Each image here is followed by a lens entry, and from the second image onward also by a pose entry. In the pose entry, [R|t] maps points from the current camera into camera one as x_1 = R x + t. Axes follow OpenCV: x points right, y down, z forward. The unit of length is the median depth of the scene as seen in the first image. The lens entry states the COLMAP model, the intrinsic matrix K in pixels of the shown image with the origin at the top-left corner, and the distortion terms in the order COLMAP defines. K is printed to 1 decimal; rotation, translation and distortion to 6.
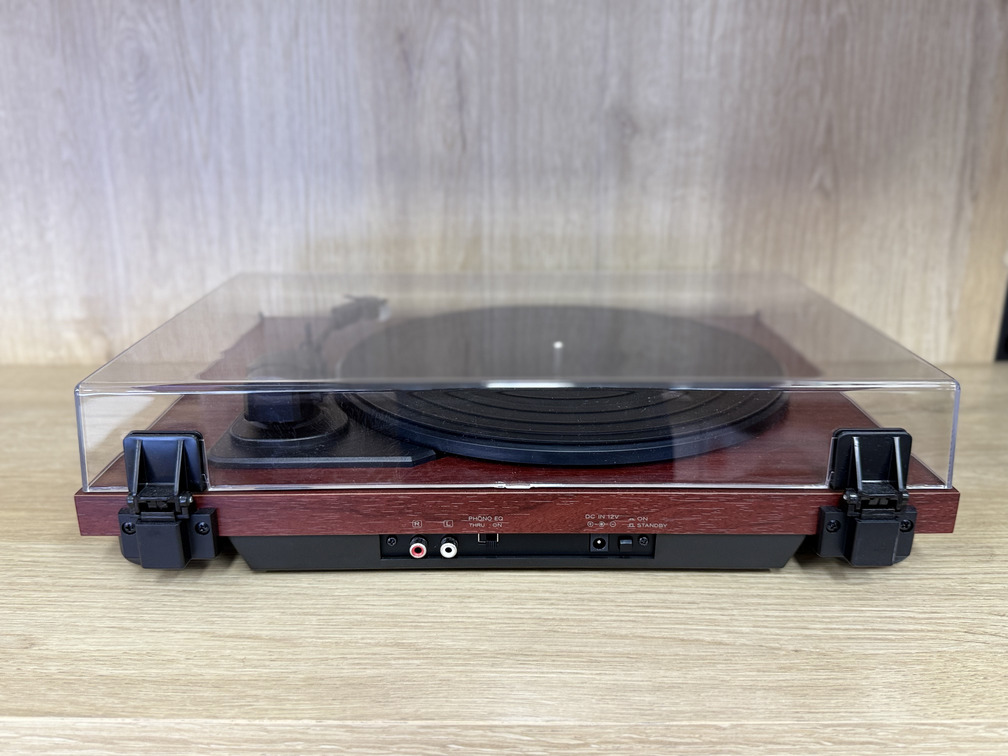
lens RADIAL K [[873.4, 0, 504.3], [0, 873.4, 371.9], [0, 0, 1]] dist [0.000308, -0.026415]
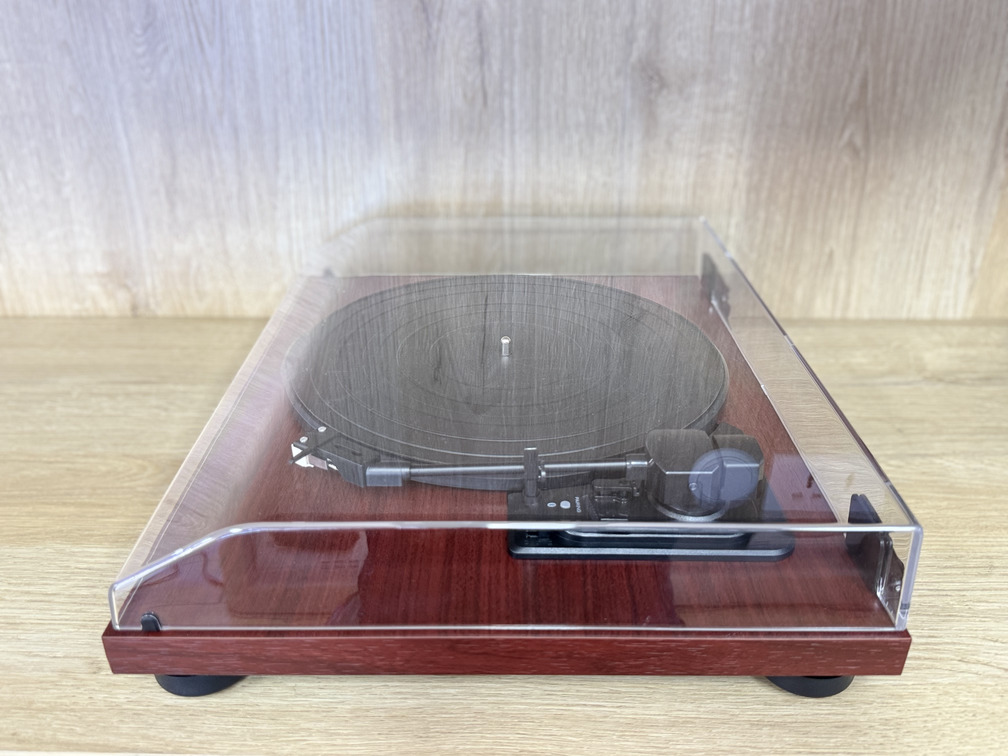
lens RADIAL K [[873.4, 0, 503.3], [0, 873.4, 369.0], [0, 0, 1]] dist [0.000308, -0.026415]
pose [[0.999936, 0.005599, -0.009836, -0.014898], [-0.003877, 0.985939, 0.167059, -0.130882], [0.010633, -0.167010, 0.985898, -0.005099]]
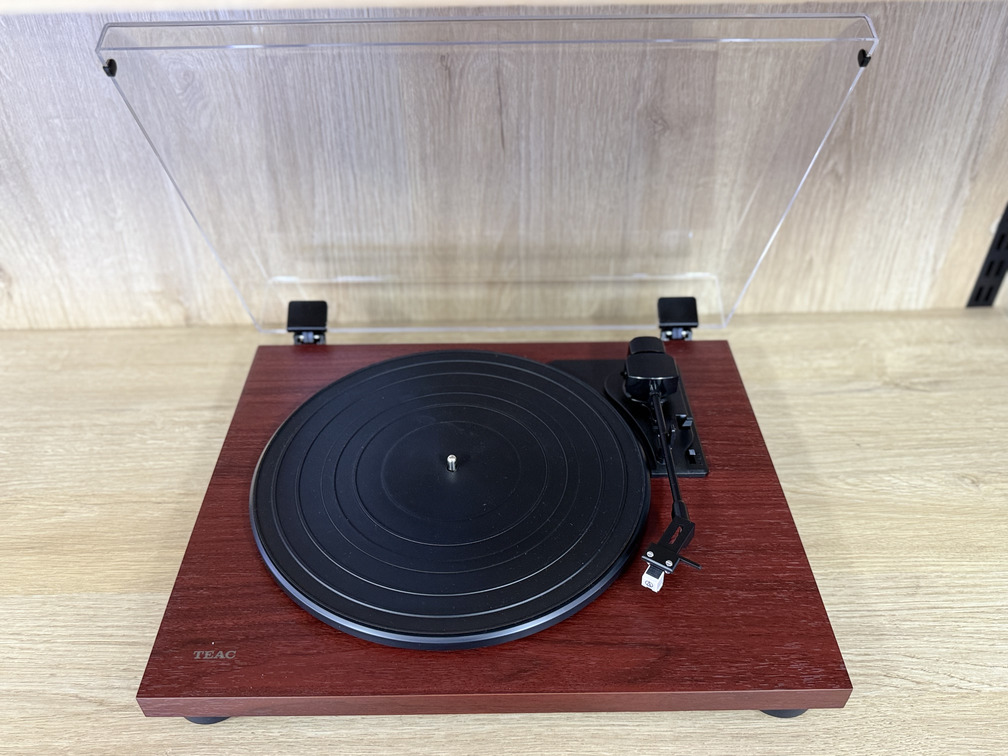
lens RADIAL K [[873.4, 0, 501.2], [0, 873.4, 378.8], [0, 0, 1]] dist [0.000308, -0.026415]
pose [[0.999675, -0.021650, 0.013450, -0.070740], [0.014885, 0.924268, 0.381453, -0.409595], [-0.020690, -0.381129, 0.924290, -0.087054]]
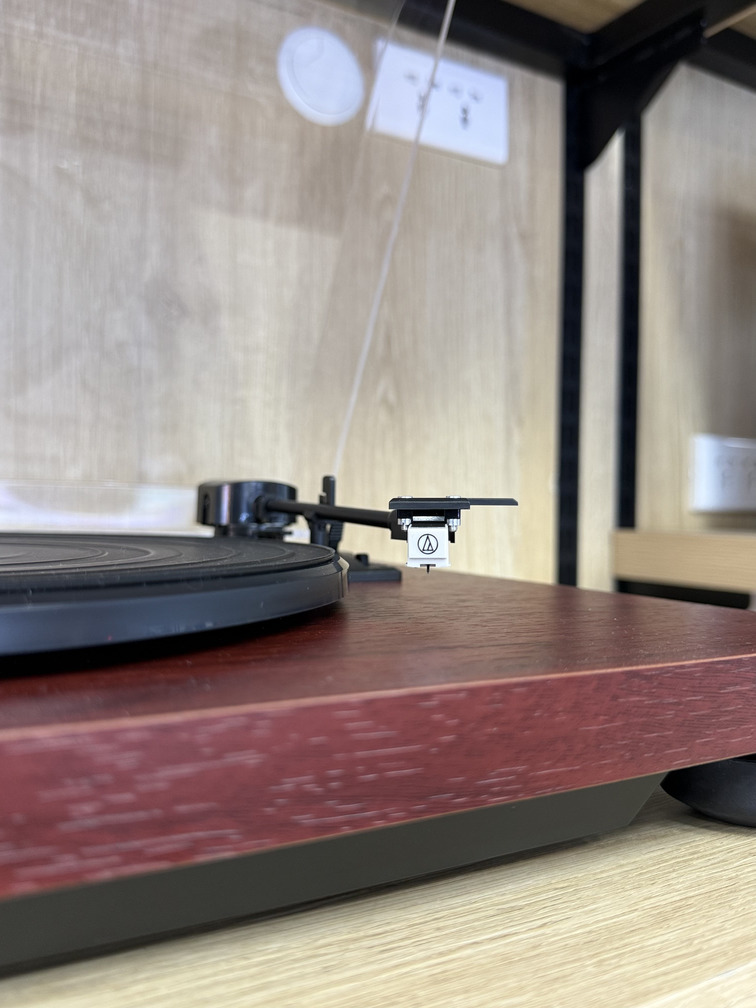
lens RADIAL K [[873.4, 0, 383.3], [0, 873.4, 503.4], [0, 0, 1]] dist [0.000308, -0.026415]
pose [[0.856799, 0.010907, 0.515534, -0.106780], [0.139782, 0.957428, -0.252570, 0.121900], [-0.496342, 0.288465, 0.818799, 0.307586]]
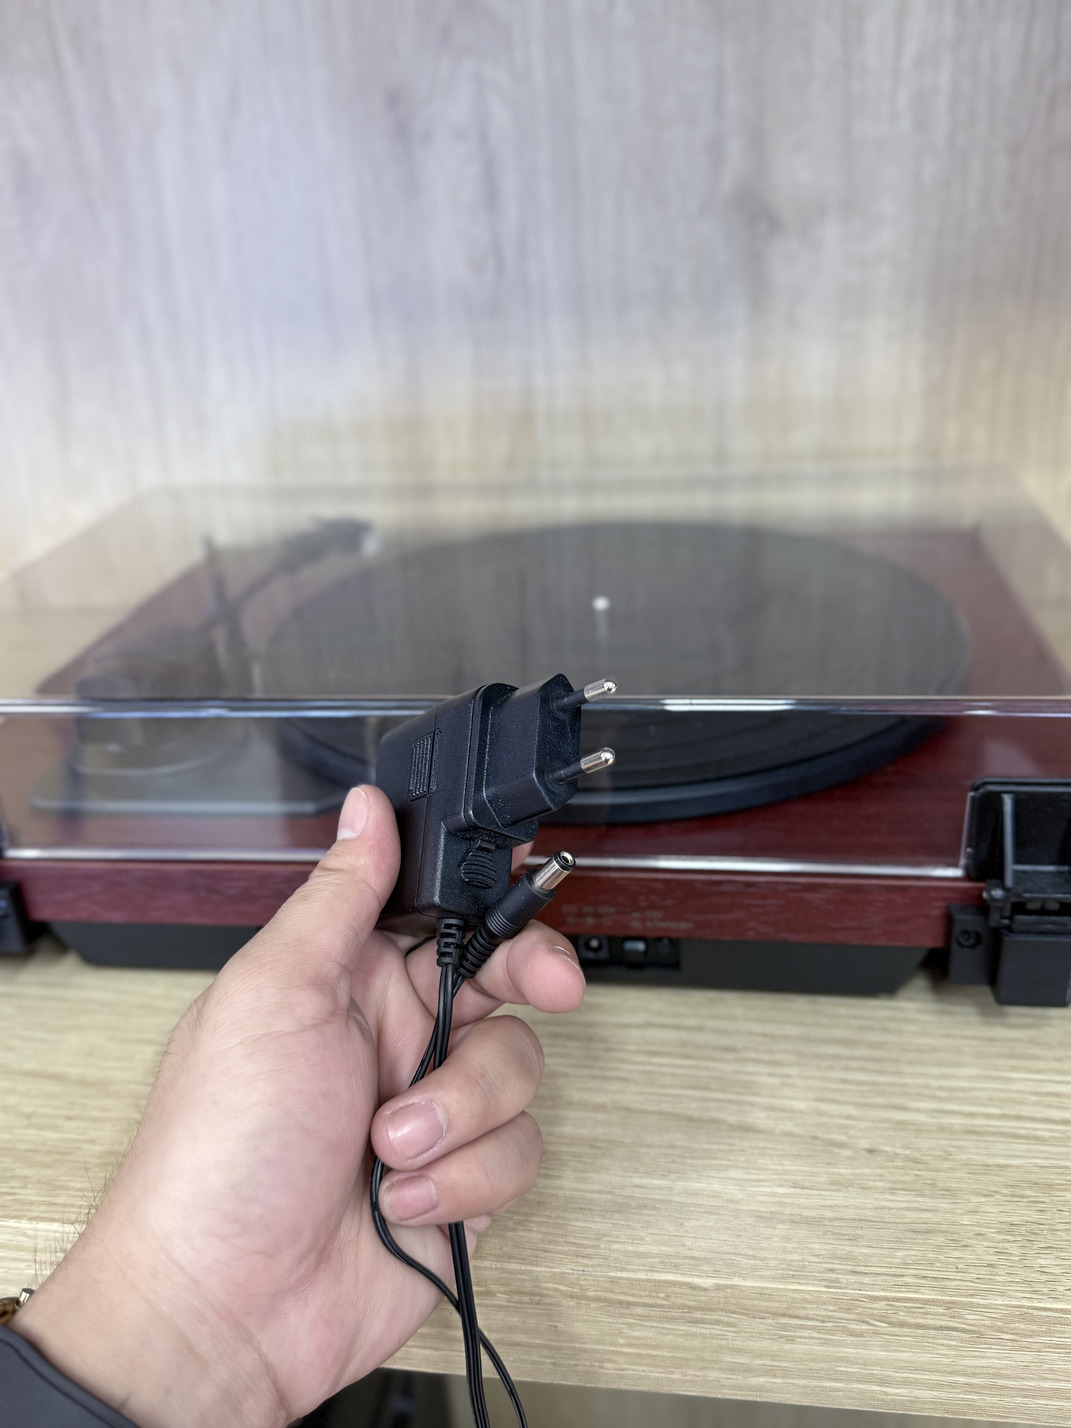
lens RADIAL K [[1237.3, 0, 533.2], [0, 1237.3, 711.6], [0, 0, 1]] dist [0.000308, -0.026415]
pose [[0.986475, 0.005443, -0.163823, 0.130185], [0.015194, 0.992109, 0.124452, -0.051881], [0.163207, -0.125258, 0.978608, 0.082387]]
